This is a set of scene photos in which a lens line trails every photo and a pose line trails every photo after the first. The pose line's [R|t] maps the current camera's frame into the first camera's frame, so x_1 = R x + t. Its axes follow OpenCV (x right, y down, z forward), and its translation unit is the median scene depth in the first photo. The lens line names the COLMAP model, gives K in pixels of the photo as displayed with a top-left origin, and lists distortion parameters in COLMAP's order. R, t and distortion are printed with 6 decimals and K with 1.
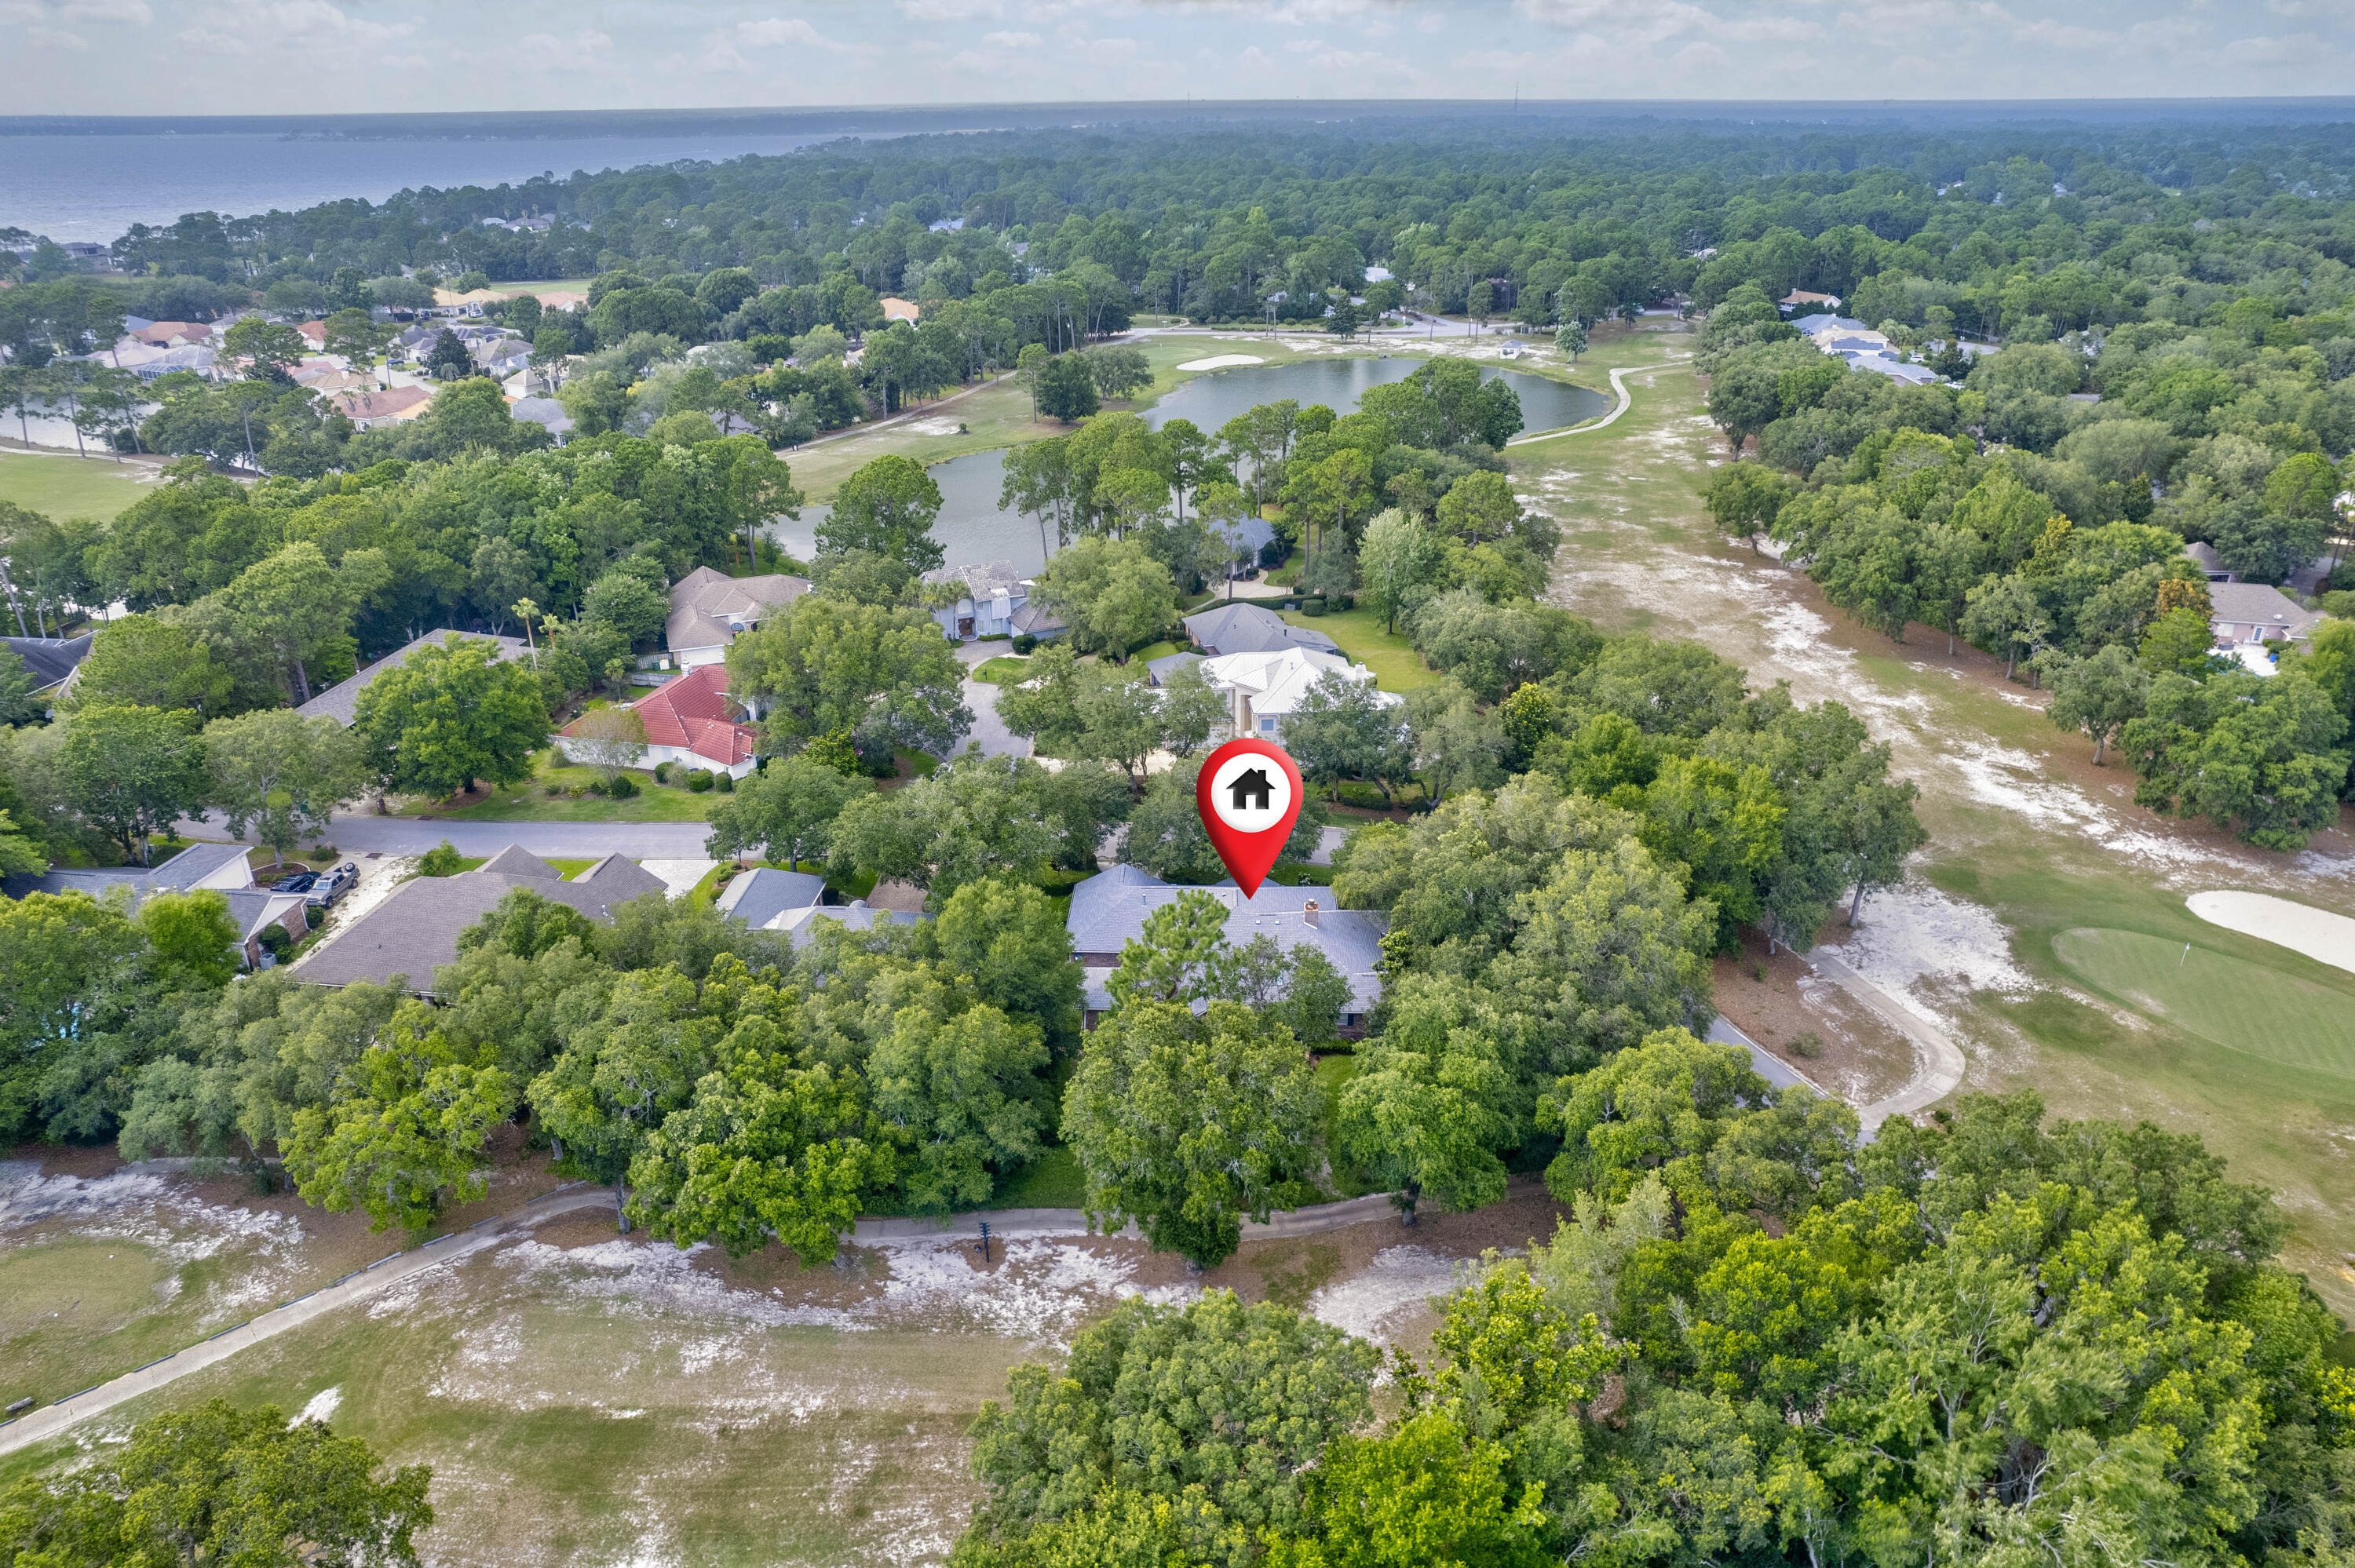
lens RADIAL K [[1515.7, 0, 1177.5], [0, 1515.7, 784.0], [0, 0, 1]] dist [-0.075617, 0.056820]
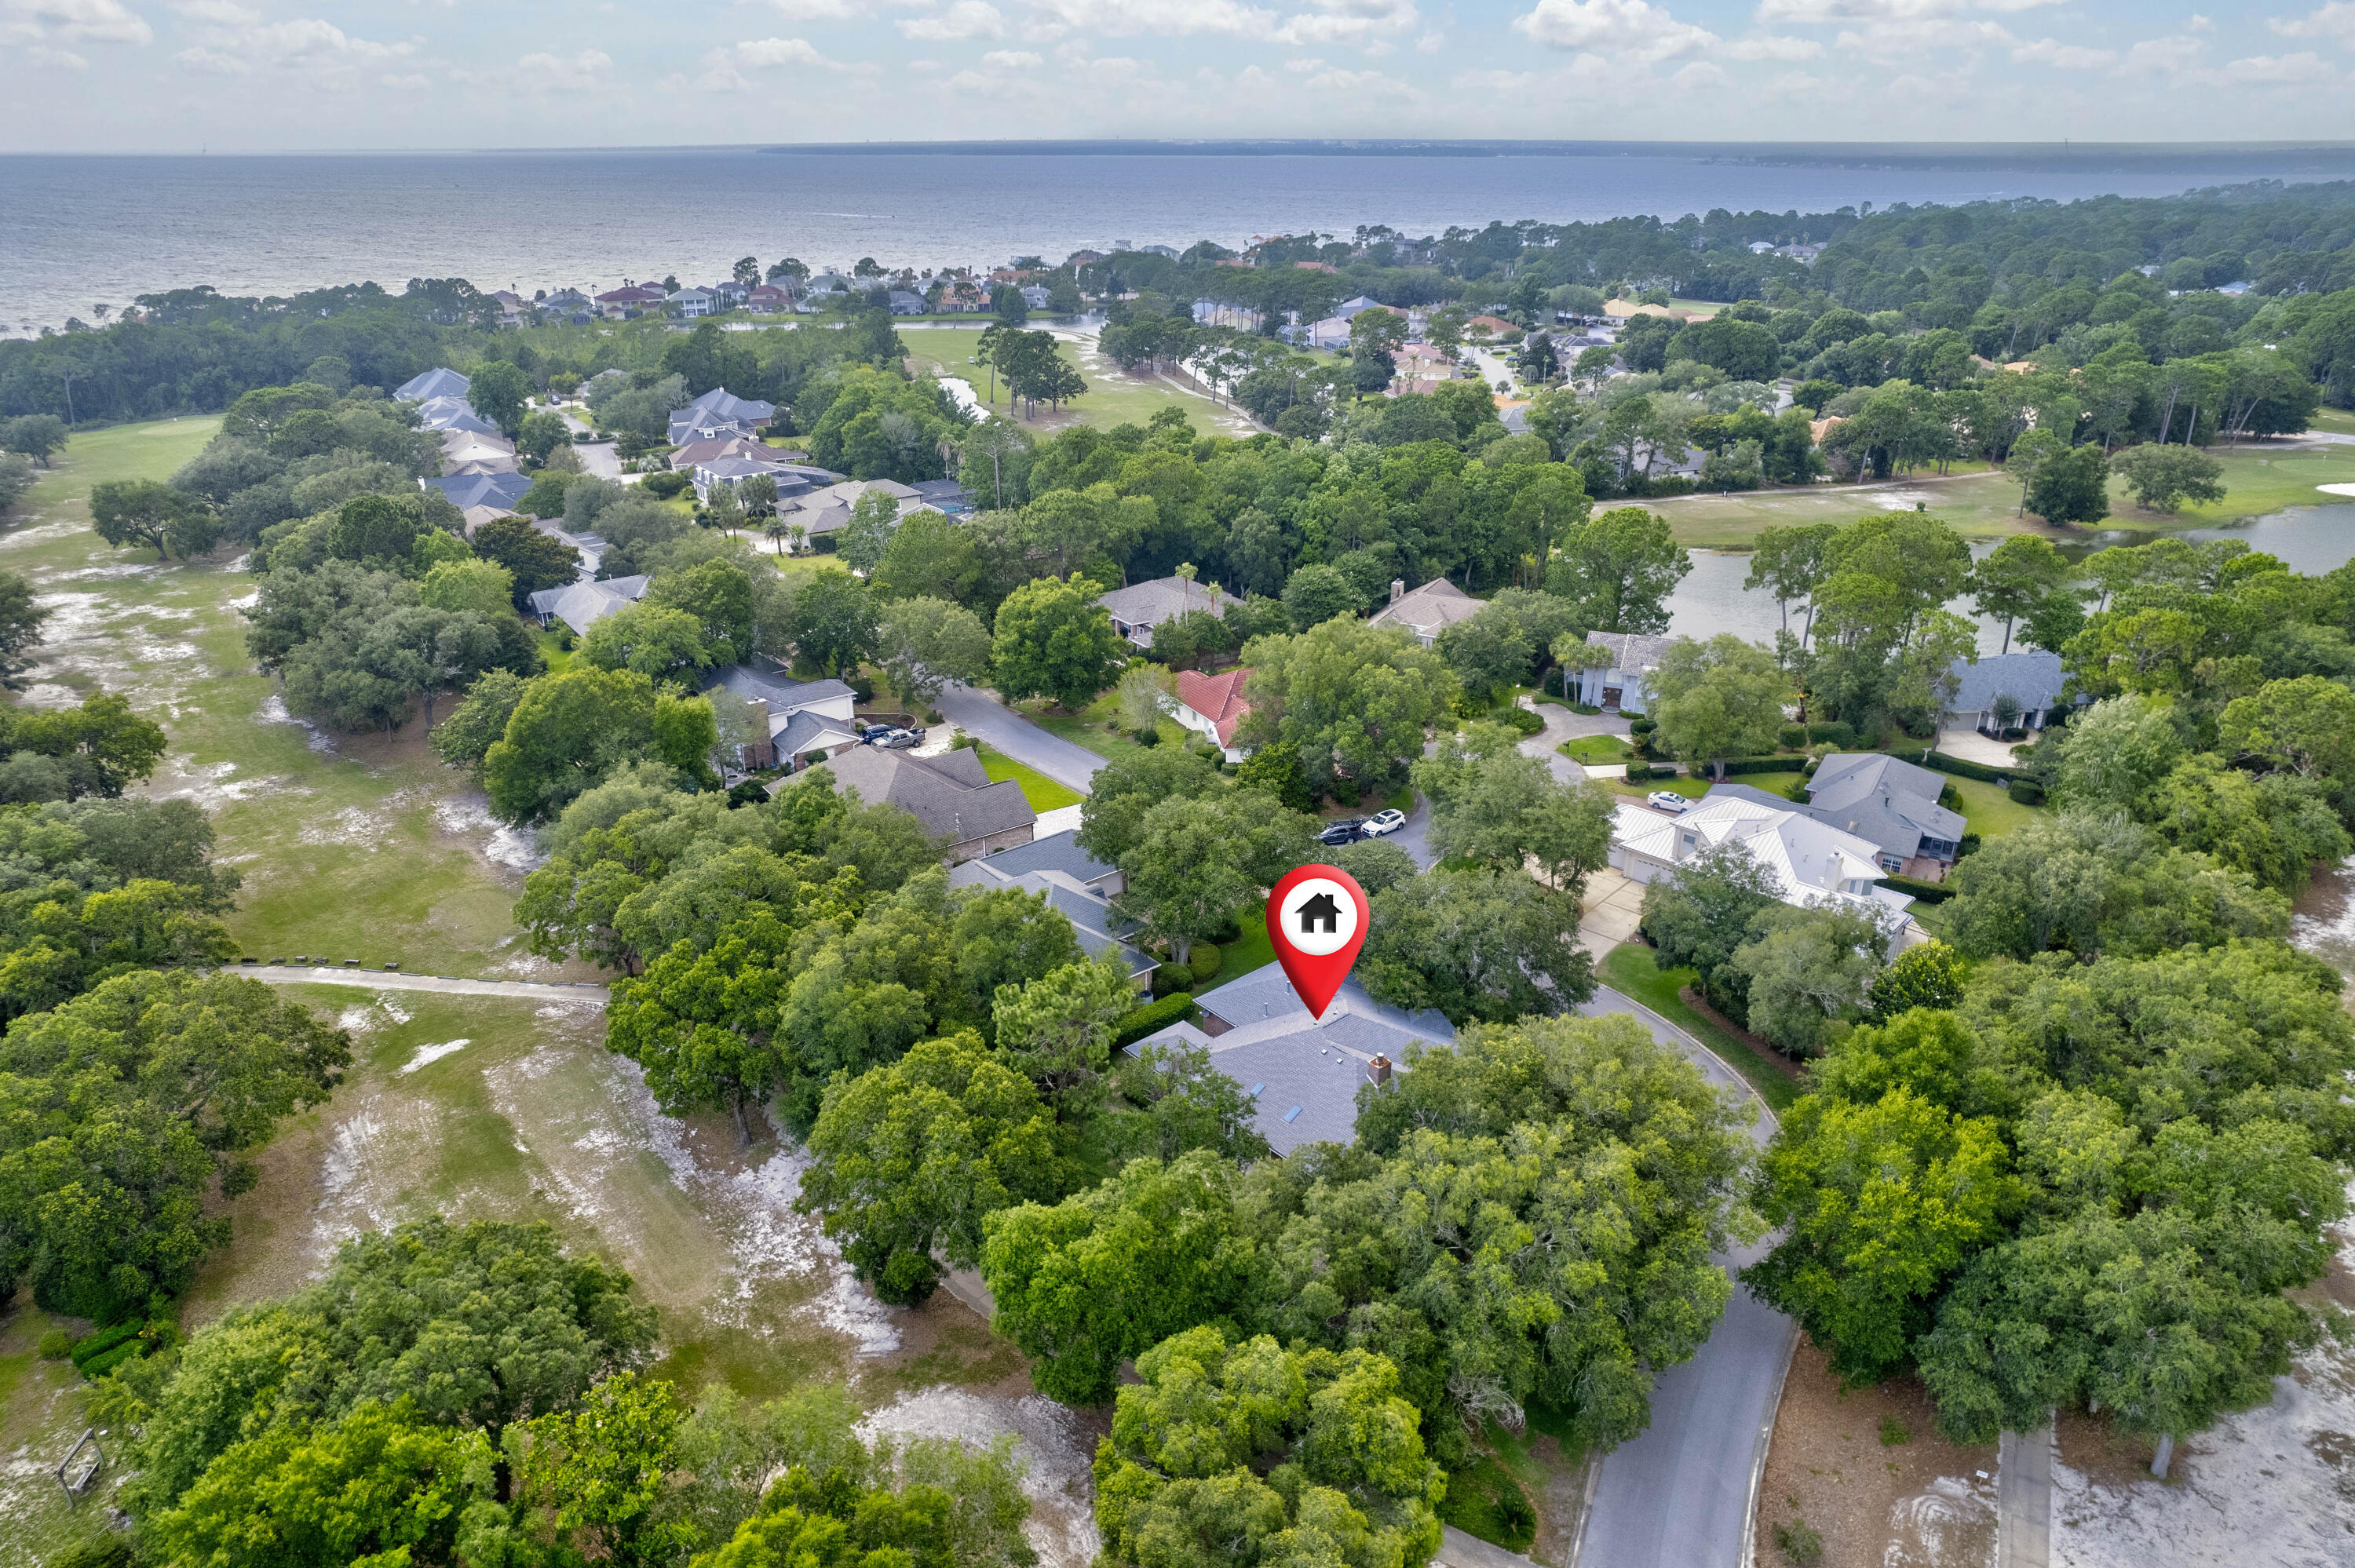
lens RADIAL K [[1515.7, 0, 1177.5], [0, 1515.7, 784.0], [0, 0, 1]] dist [-0.075617, 0.056820]
pose [[0.676895, 0.293436, -0.675062, 0.194928], [-0.304933, 0.946494, 0.105661, -0.043920], [0.669947, 0.134328, 0.730155, 0.100868]]
